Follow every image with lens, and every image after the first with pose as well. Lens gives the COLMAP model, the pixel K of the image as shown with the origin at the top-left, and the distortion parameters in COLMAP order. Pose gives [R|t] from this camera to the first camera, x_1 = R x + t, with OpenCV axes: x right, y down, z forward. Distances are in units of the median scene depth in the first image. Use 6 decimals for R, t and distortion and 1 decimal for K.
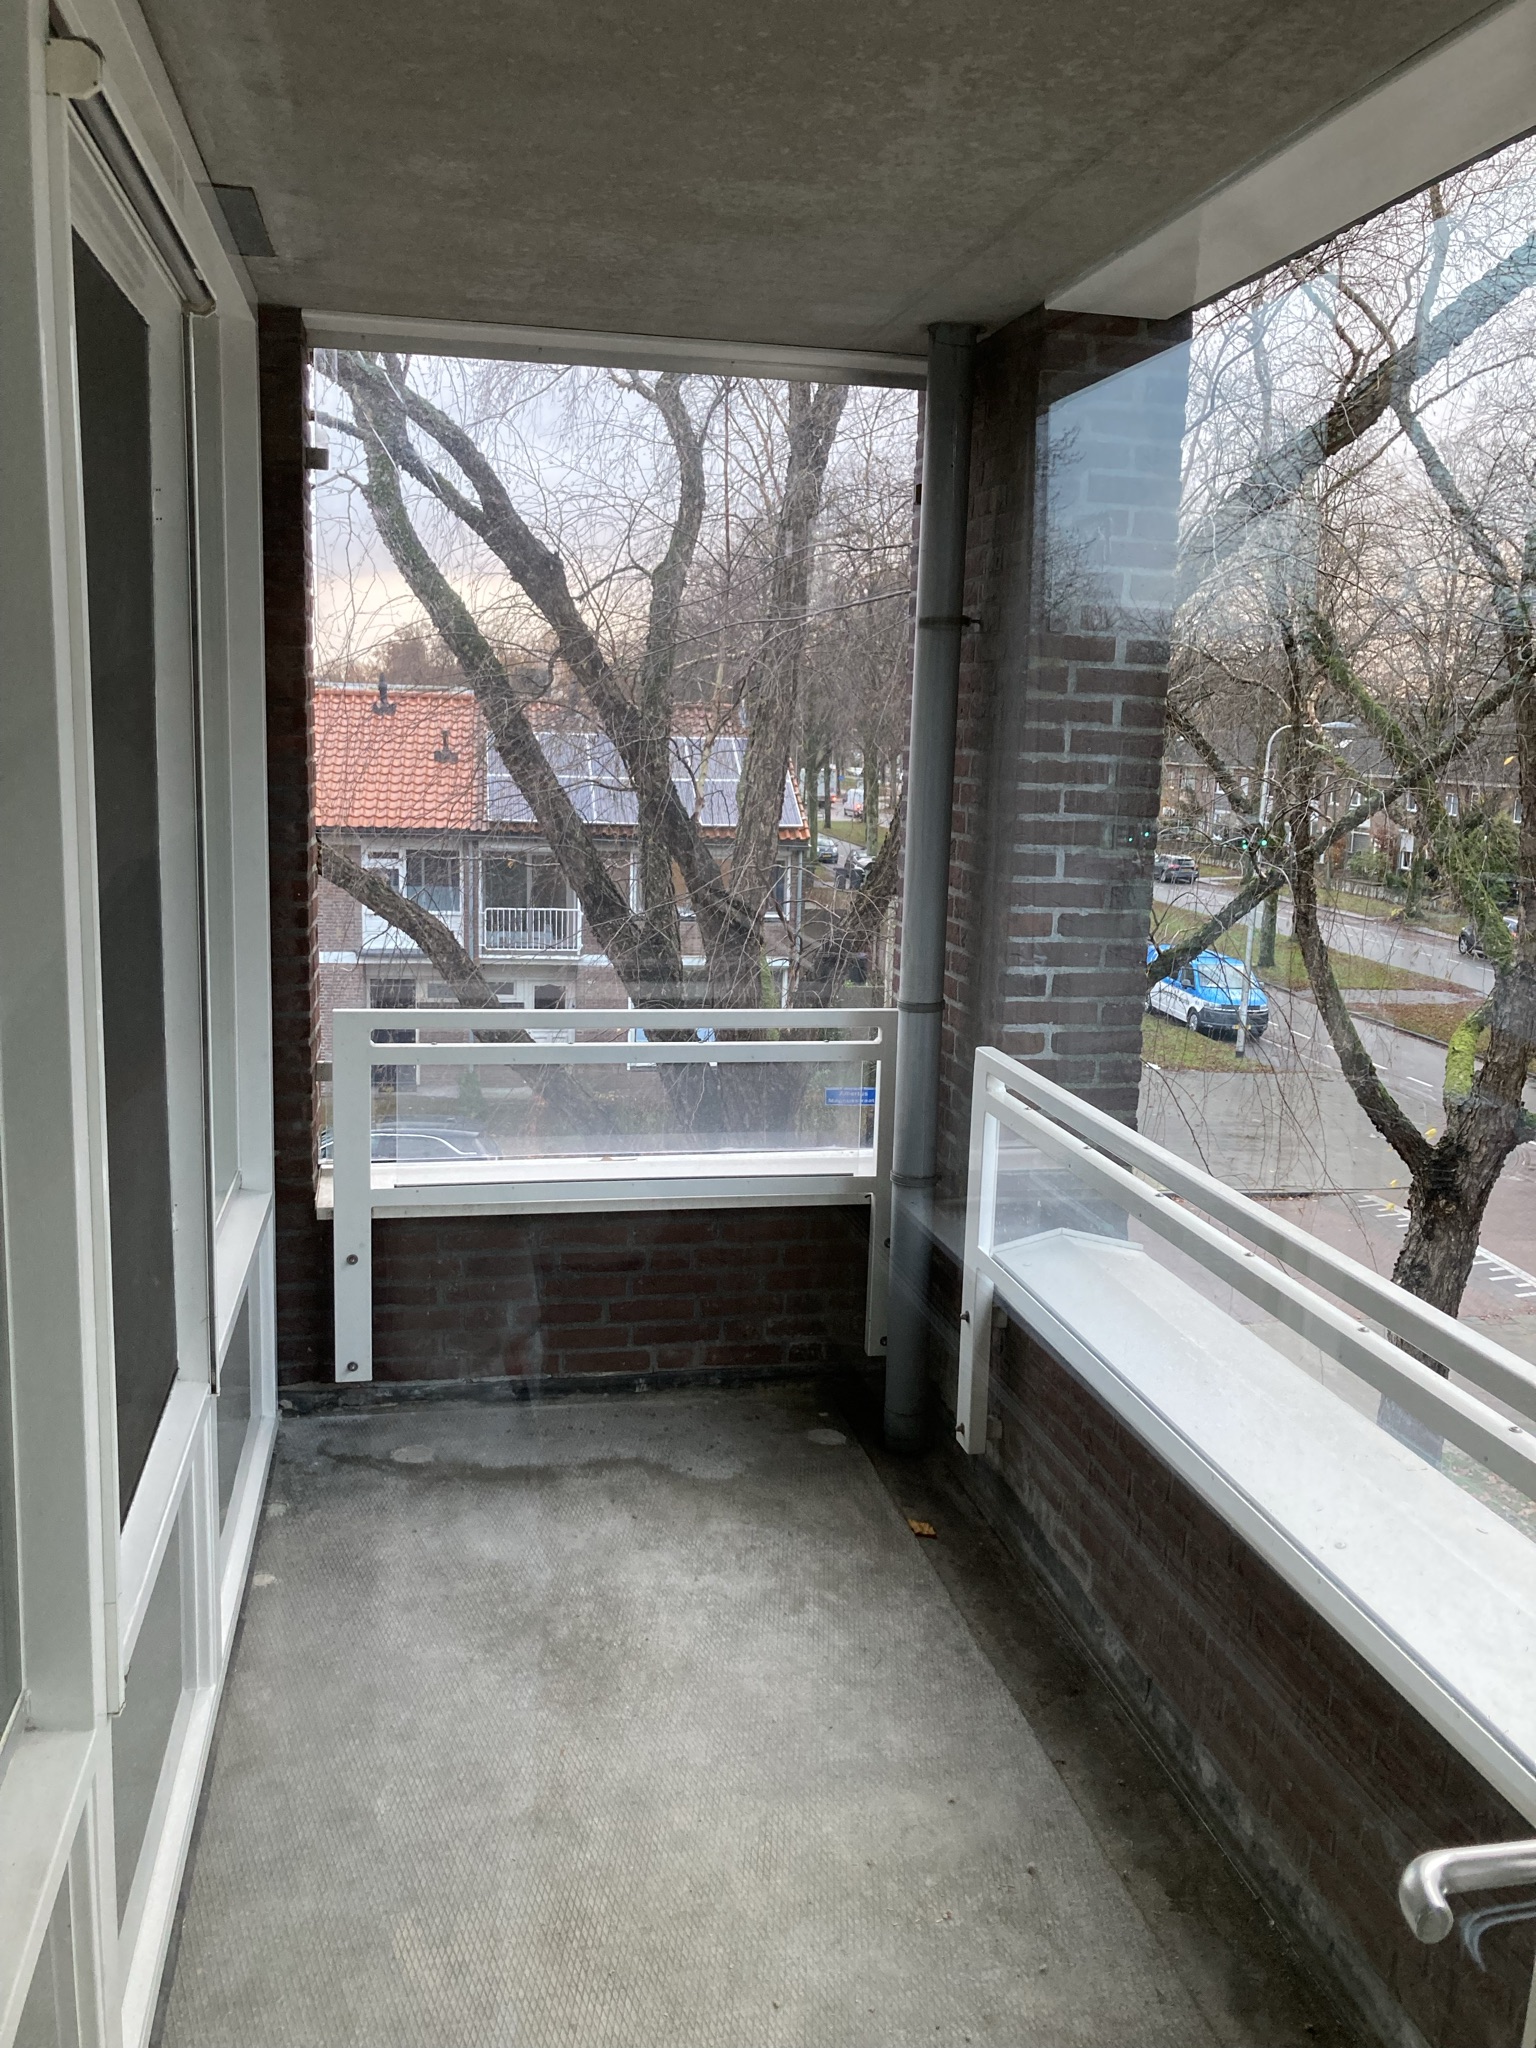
lens RADIAL K [[1697.6, 0, 769.0], [0, 1697.6, 1016.8], [0, 0, 1]] dist [0.067140, -0.047053]
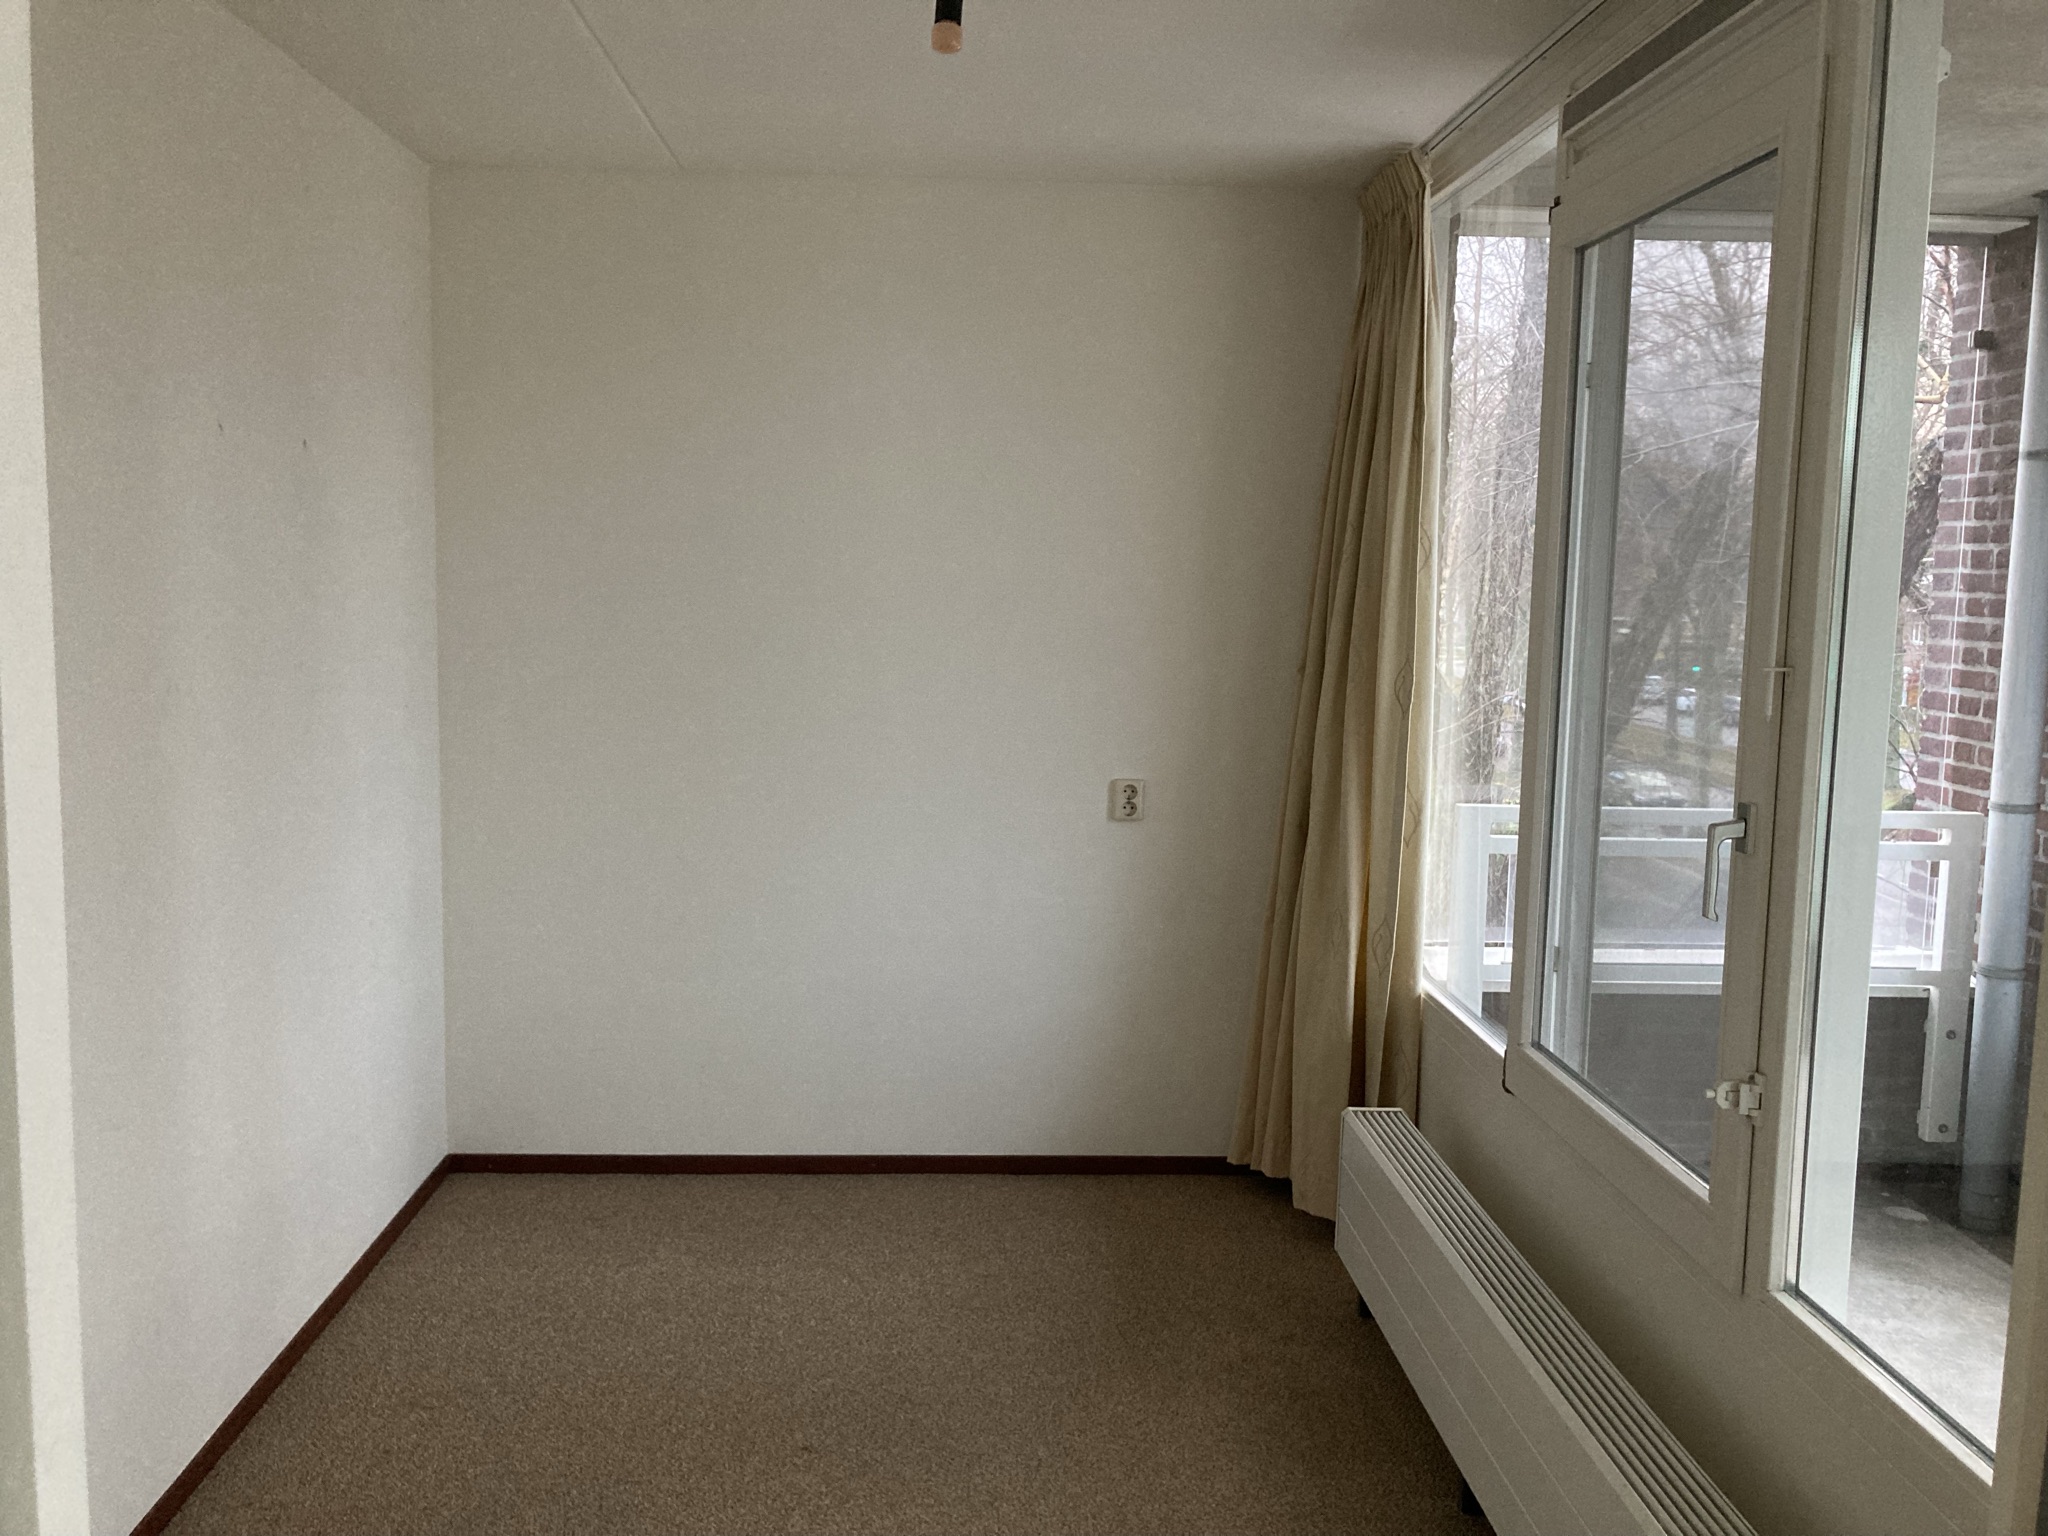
lens RADIAL K [[1697.6, 0, 1021.1], [0, 1697.6, 774.4], [0, 0, 1]] dist [0.067140, -0.047053]
pose [[0.987927, -0.001558, -0.154911, -0.362475], [-0.006655, 0.998599, -0.052487, 0.034209], [0.154776, 0.052885, 0.986533, -0.175050]]
